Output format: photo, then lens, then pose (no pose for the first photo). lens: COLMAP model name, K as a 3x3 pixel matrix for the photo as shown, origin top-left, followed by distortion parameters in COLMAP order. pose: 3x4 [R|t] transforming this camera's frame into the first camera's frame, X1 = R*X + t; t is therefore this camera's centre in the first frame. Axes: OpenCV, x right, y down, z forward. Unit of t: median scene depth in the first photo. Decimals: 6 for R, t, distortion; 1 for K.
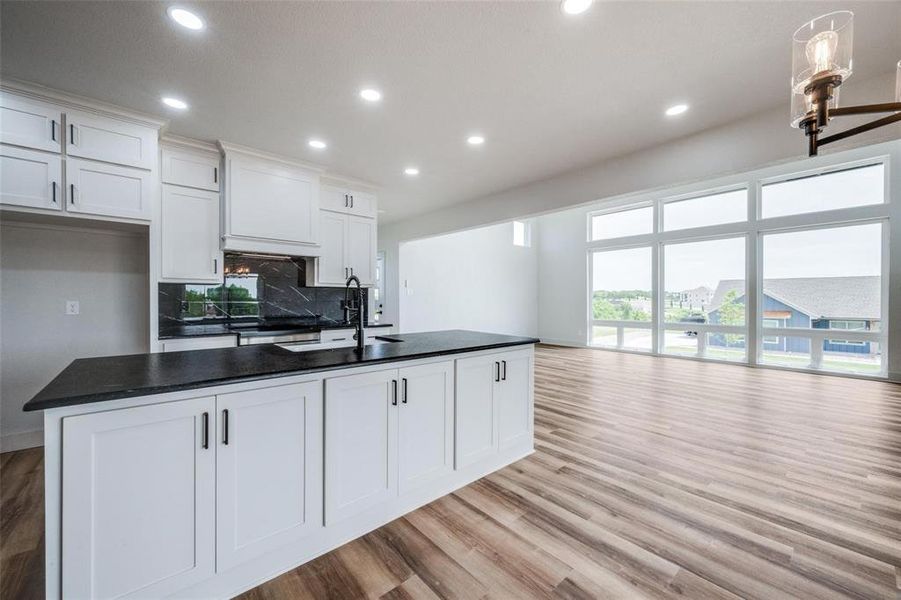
lens RADIAL K [[351.2, 0, 448.7], [0, 351.2, 298.1], [0, 0, 1]] dist [0.000407, -0.000033]
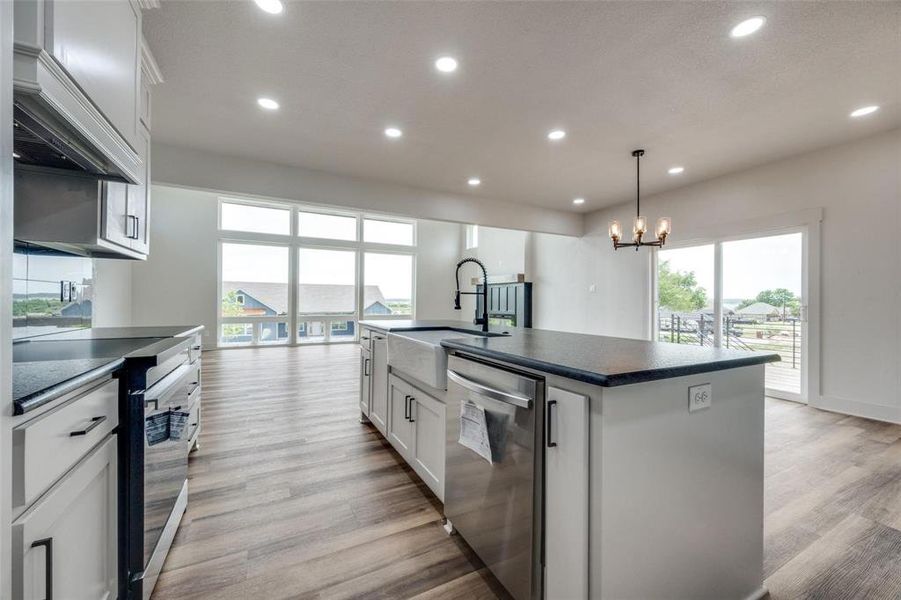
lens RADIAL K [[351.2, 0, 448.7], [0, 351.2, 298.1], [0, 0, 1]] dist [0.000407, -0.000033]
pose [[0.243426, 0.010322, 0.969865, -0.679021], [-0.009561, 0.999920, -0.008242, 0.031132], [-0.969872, -0.007267, 0.243505, 0.450486]]
